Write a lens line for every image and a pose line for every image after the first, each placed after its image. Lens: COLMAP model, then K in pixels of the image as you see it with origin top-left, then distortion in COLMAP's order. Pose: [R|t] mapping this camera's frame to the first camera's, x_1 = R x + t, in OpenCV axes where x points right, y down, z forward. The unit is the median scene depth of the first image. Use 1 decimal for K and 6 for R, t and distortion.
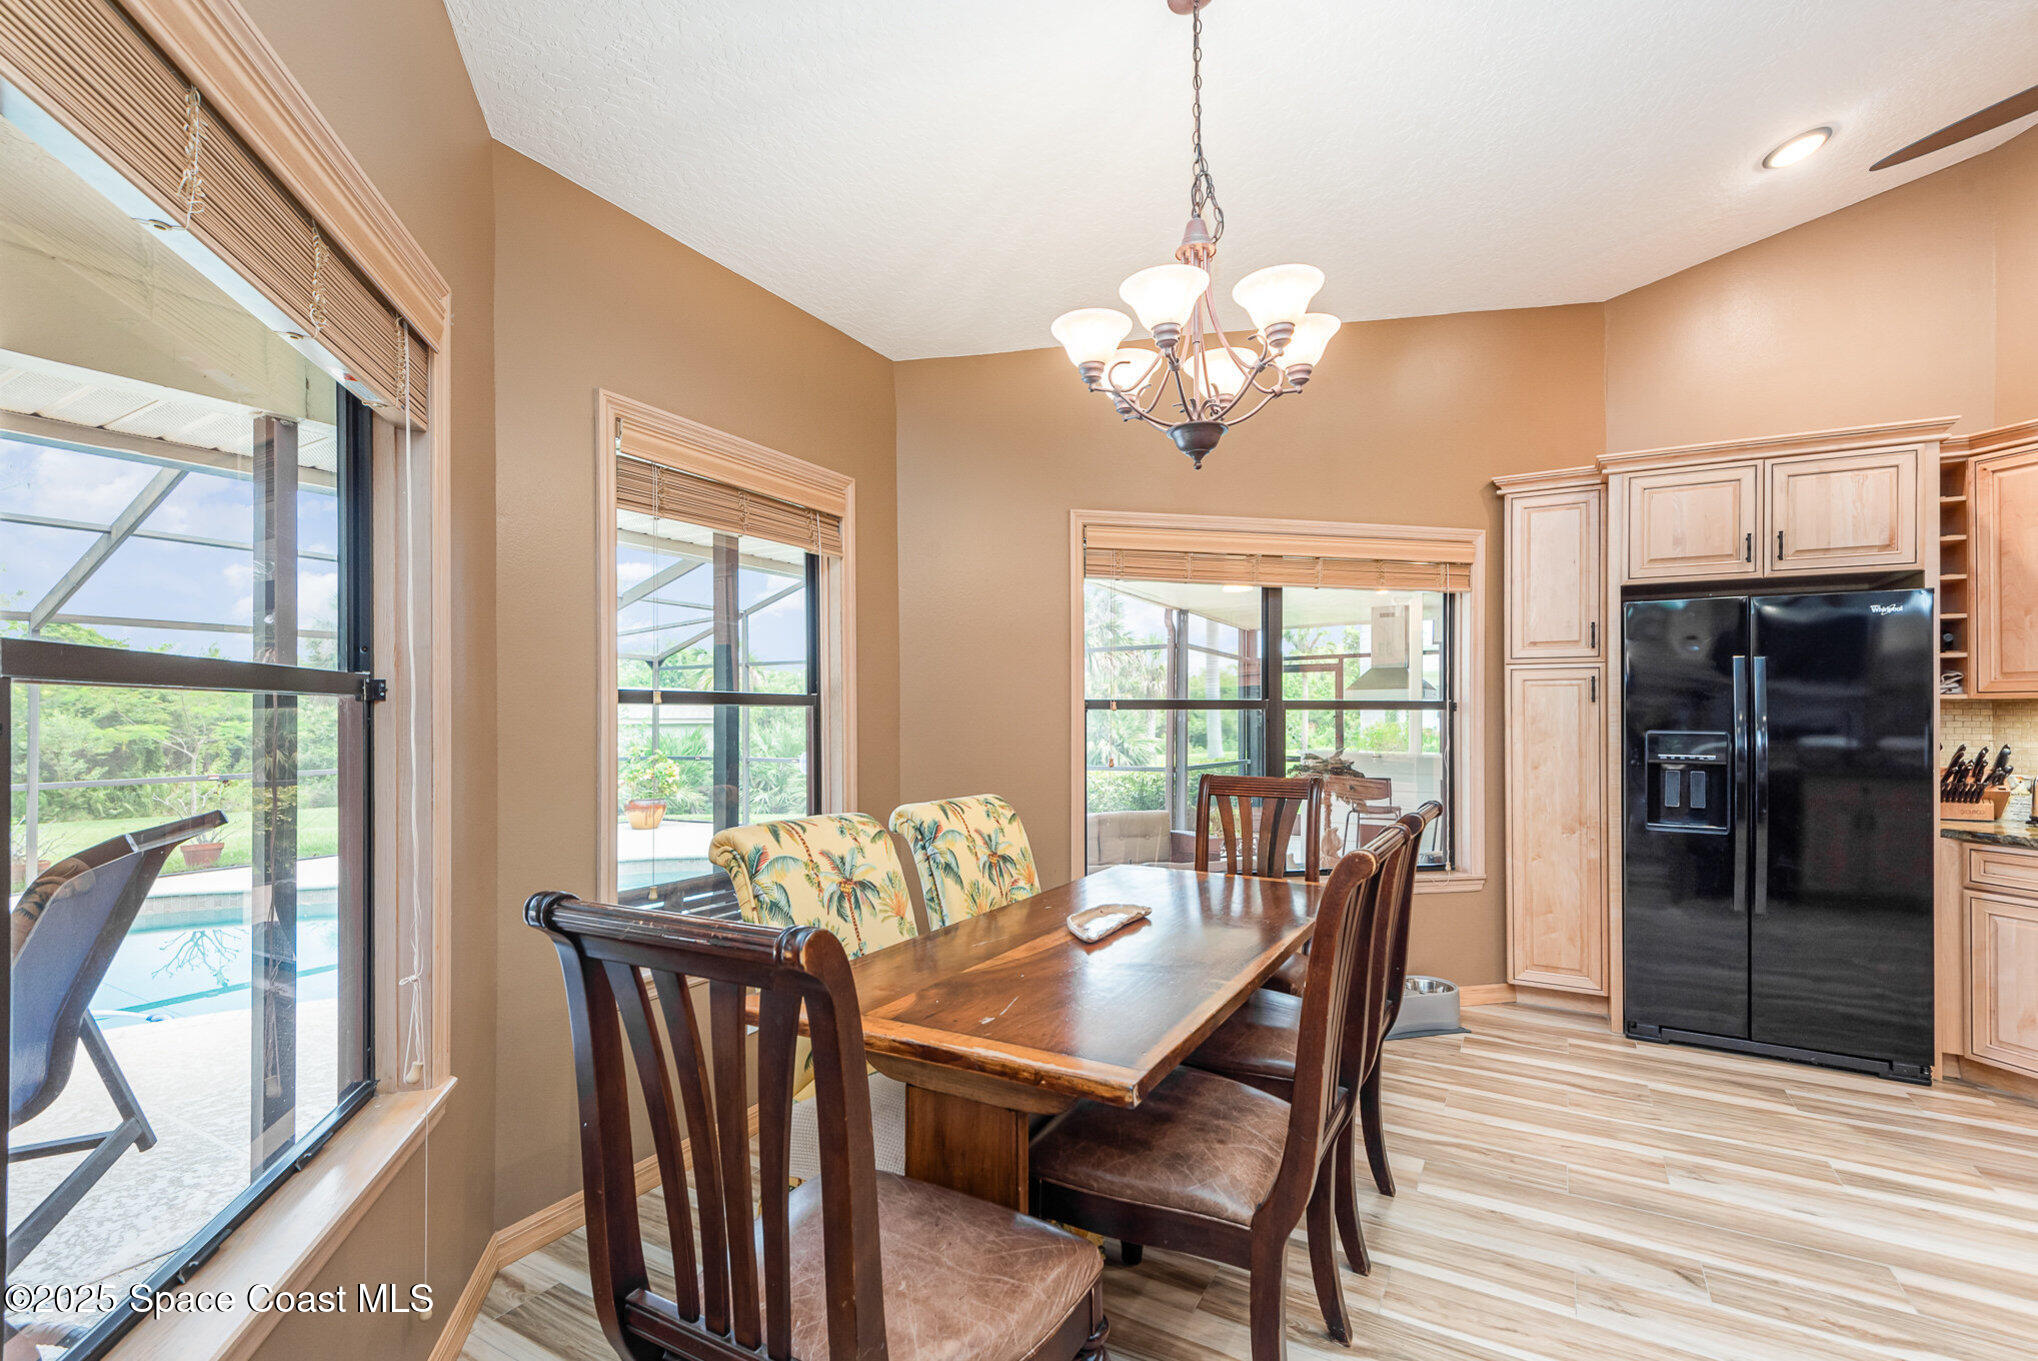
lens RADIAL K [[933.5, 0, 1027.8], [0, 933.5, 709.2], [0, 0, 1]] dist [0.010162, -0.002749]
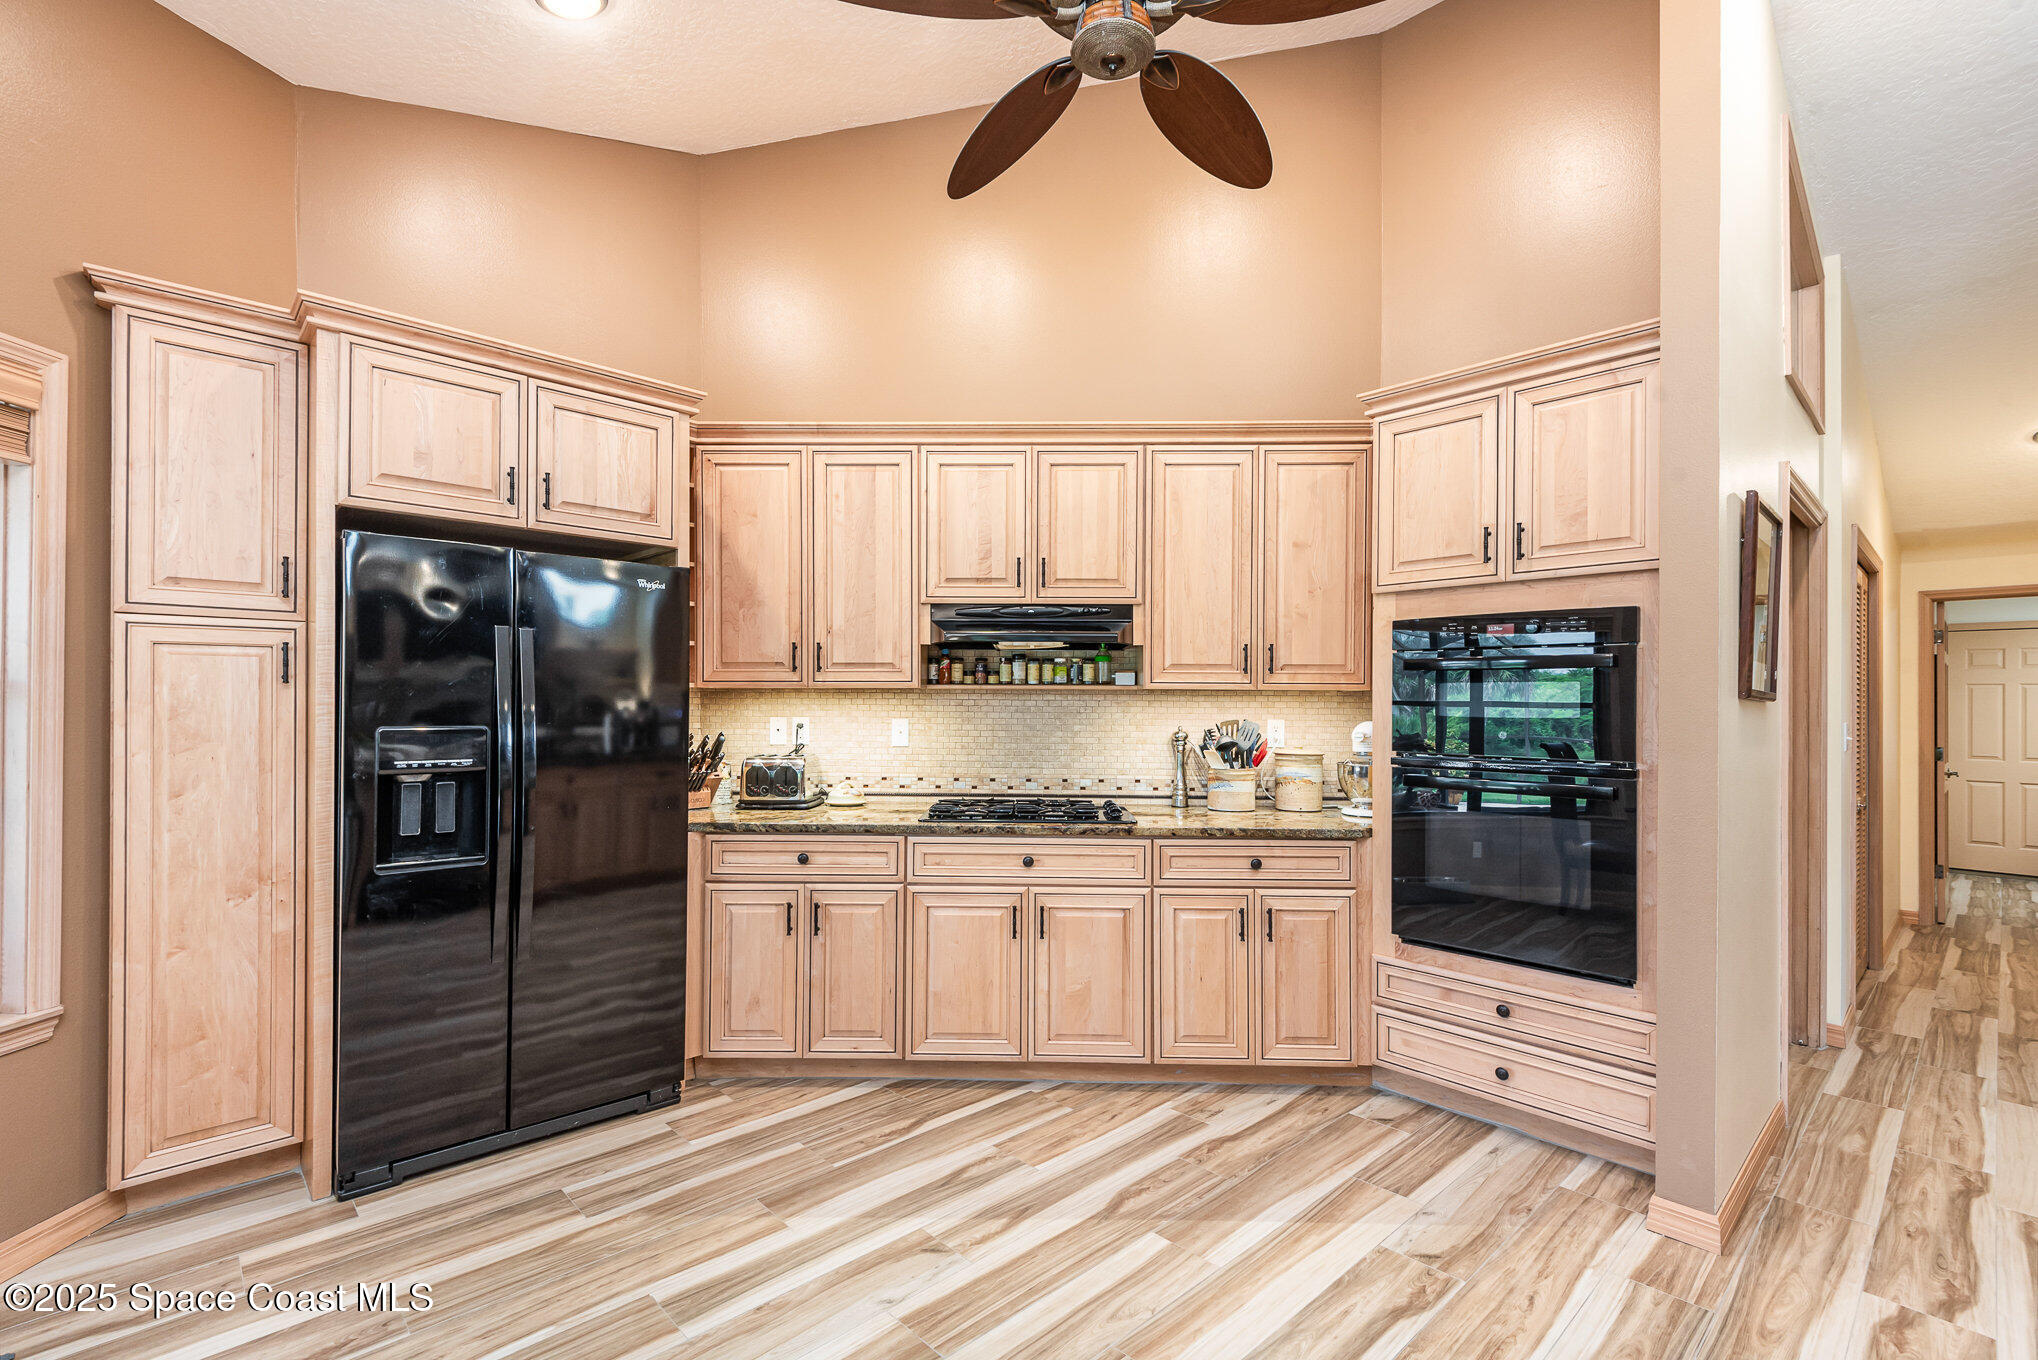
lens RADIAL K [[915.2, 0, 1011.9], [0, 915.2, 697.2], [0, 0, 1]] dist [0.016465, -0.005009]
pose [[0.309210, 0.004792, 0.950982, 0.179385], [-0.007663, 0.999967, -0.002547, -0.000292], [-0.950963, -0.006500, 0.309237, 0.376096]]
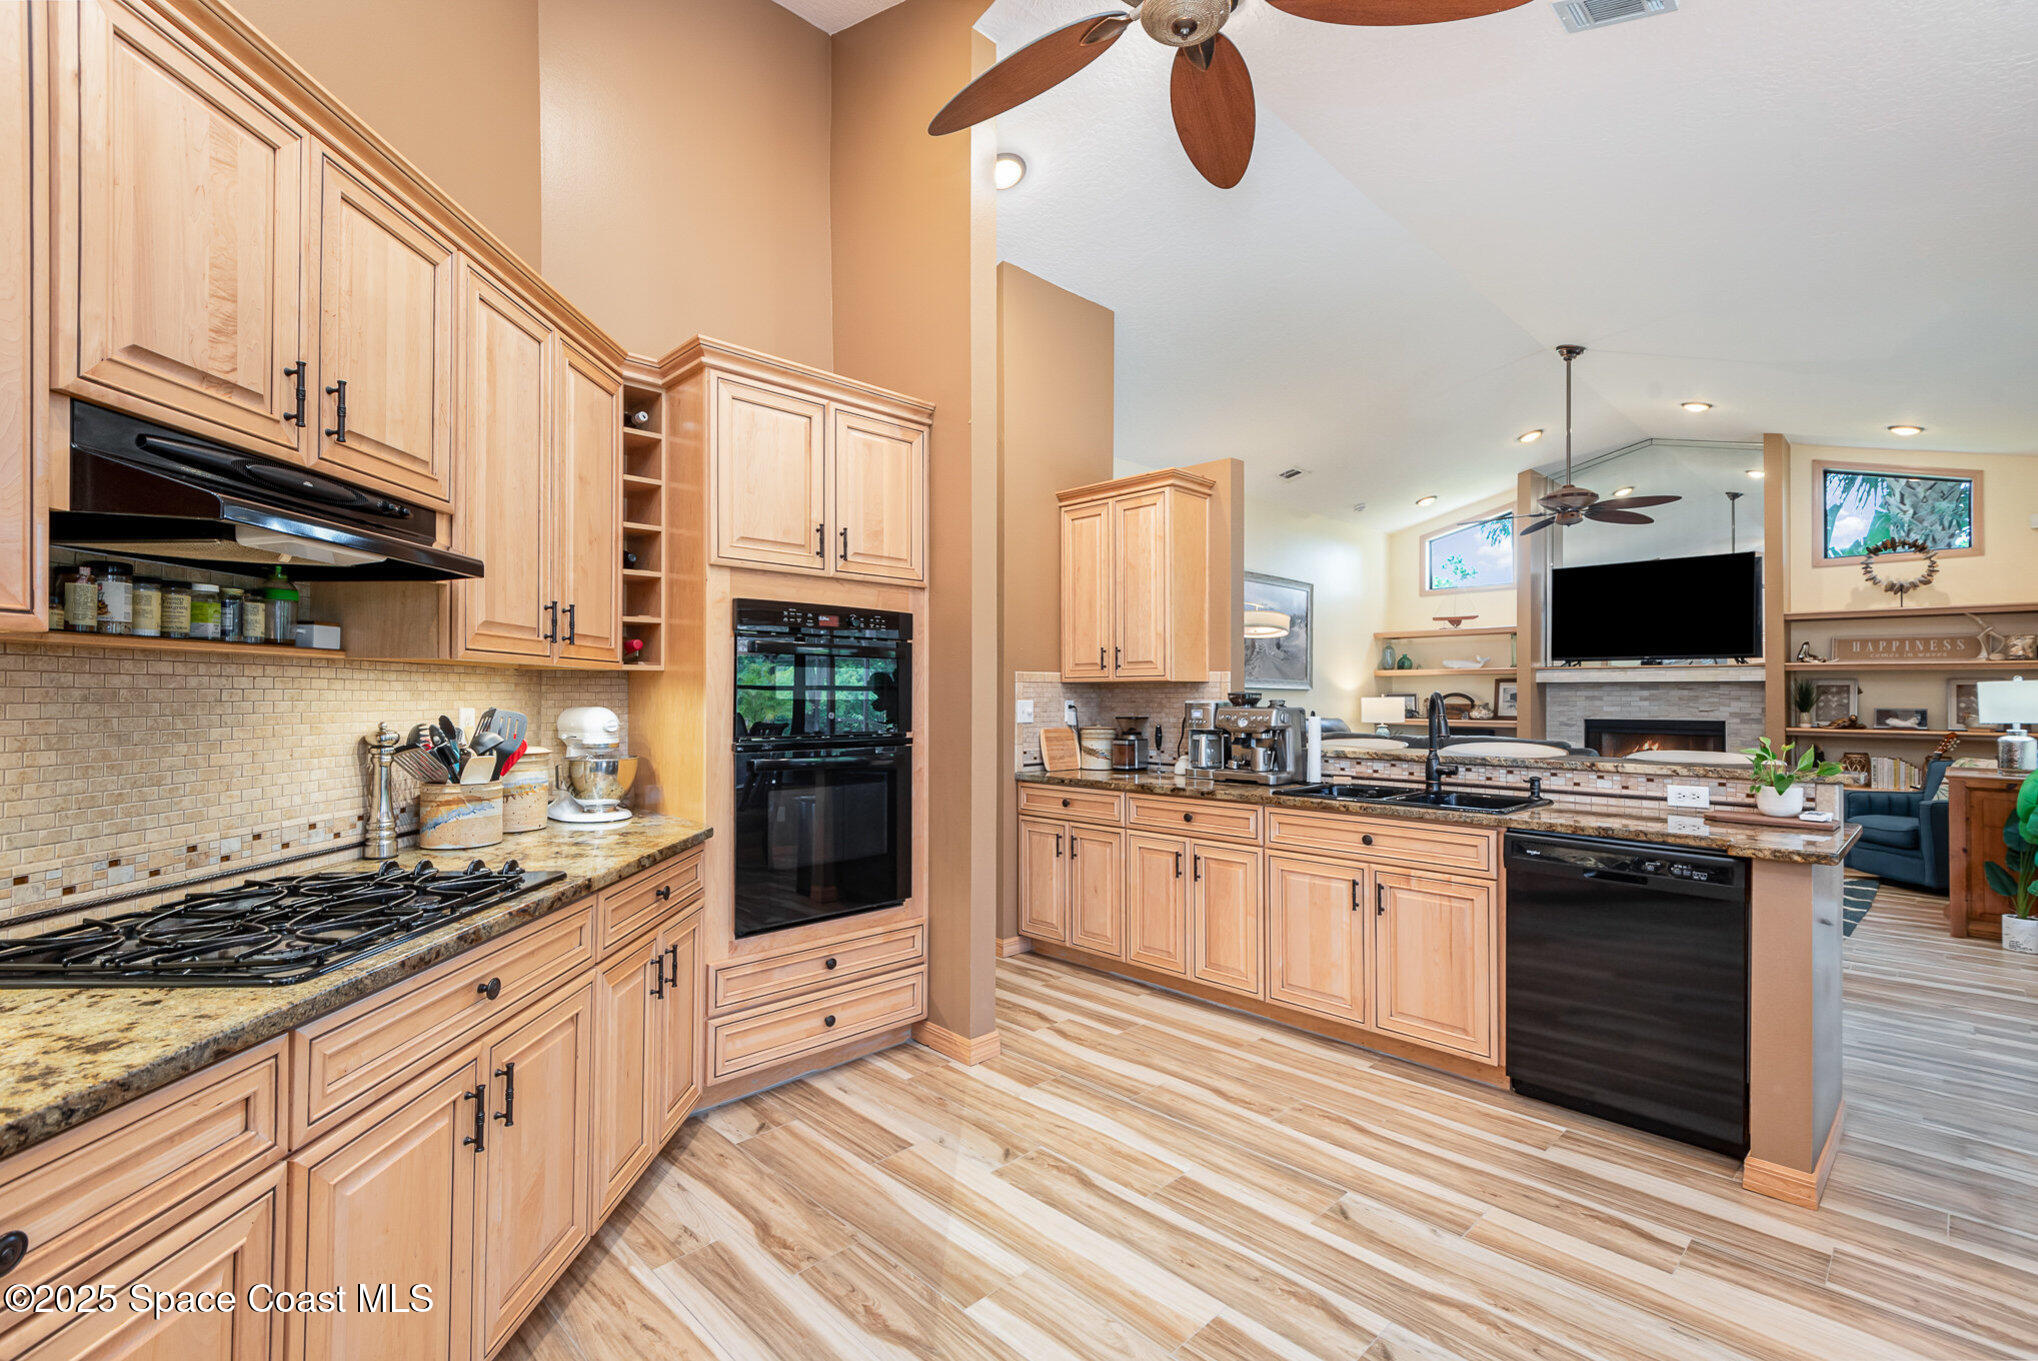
lens RADIAL K [[915.2, 0, 1010.6], [0, 915.2, 685.3], [0, 0, 1]] dist [0.016465, -0.005009]
pose [[-0.960160, -0.002408, 0.279440, 0.633946], [-0.006589, 0.999880, -0.014025, 0.009143], [-0.279373, -0.015307, -0.960061, 0.984282]]
